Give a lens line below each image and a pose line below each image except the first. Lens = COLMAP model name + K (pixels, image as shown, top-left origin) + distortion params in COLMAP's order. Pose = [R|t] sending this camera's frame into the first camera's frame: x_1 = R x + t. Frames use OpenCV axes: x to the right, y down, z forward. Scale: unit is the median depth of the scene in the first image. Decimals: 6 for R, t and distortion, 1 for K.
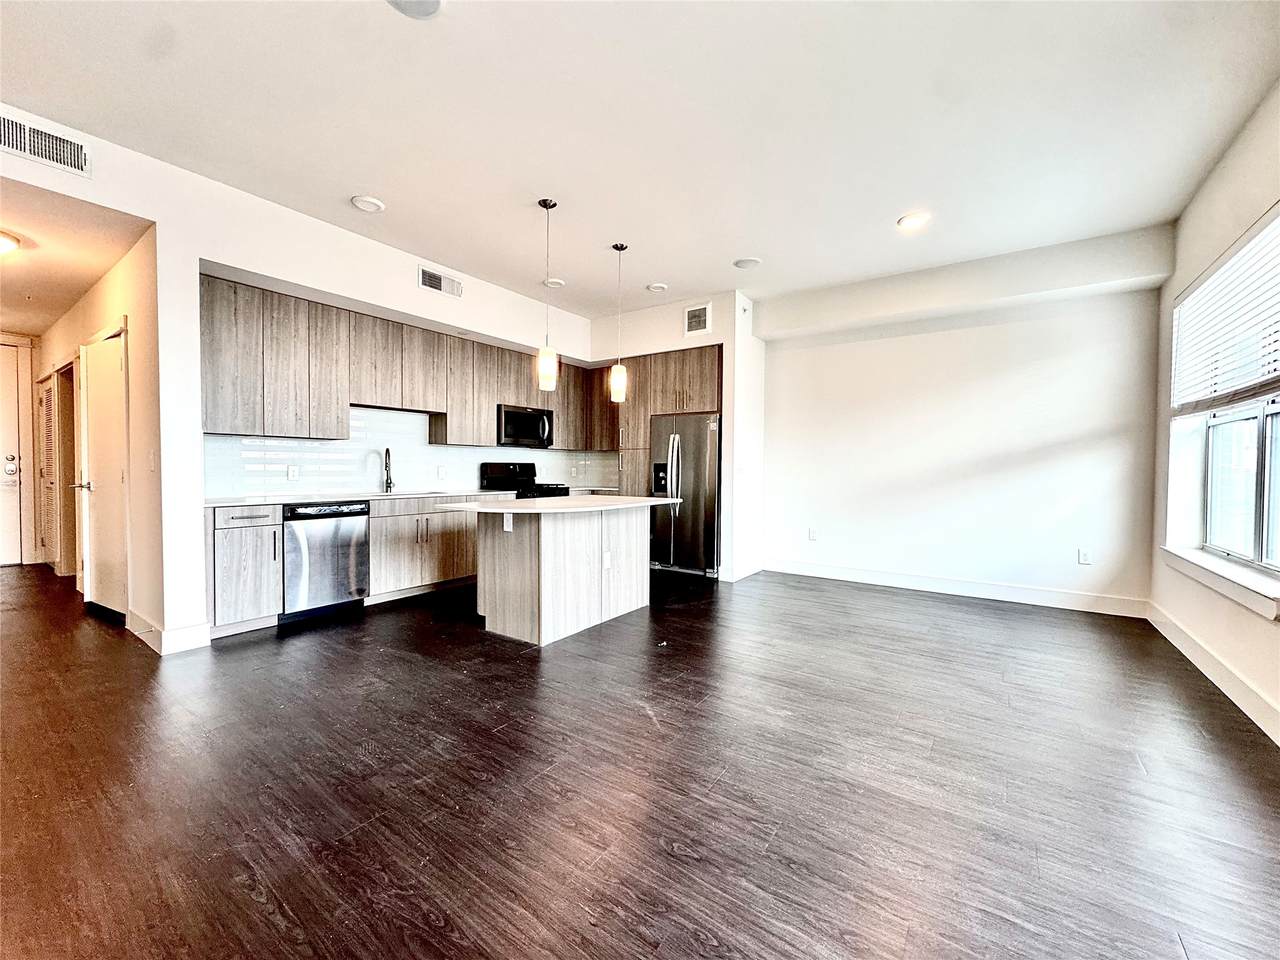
lens RADIAL K [[513.1, 0, 640.0], [0, 513.1, 480.0], [0, 0, 1]] dist [-0.000133, 0.000033]
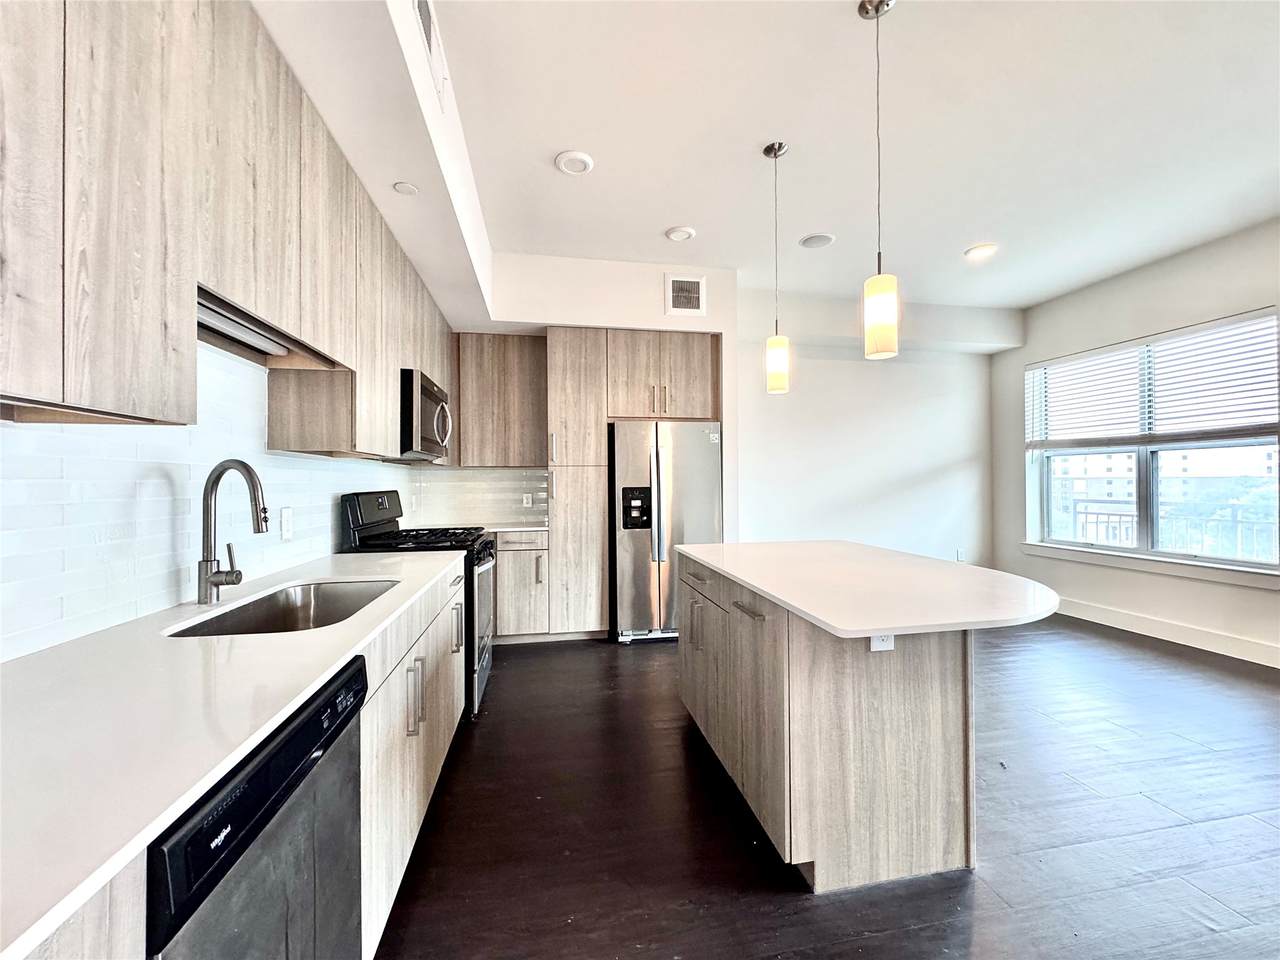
lens RADIAL K [[509.4, 0, 640.0], [0, 509.4, 480.0], [0, 0, 1]] dist [-0.001973, -0.000143]
pose [[0.696017, -0.009710, 0.717960, -0.485677], [0.027940, 0.999518, -0.013568, -0.034853], [-0.717482, 0.029503, 0.695952, 0.551827]]
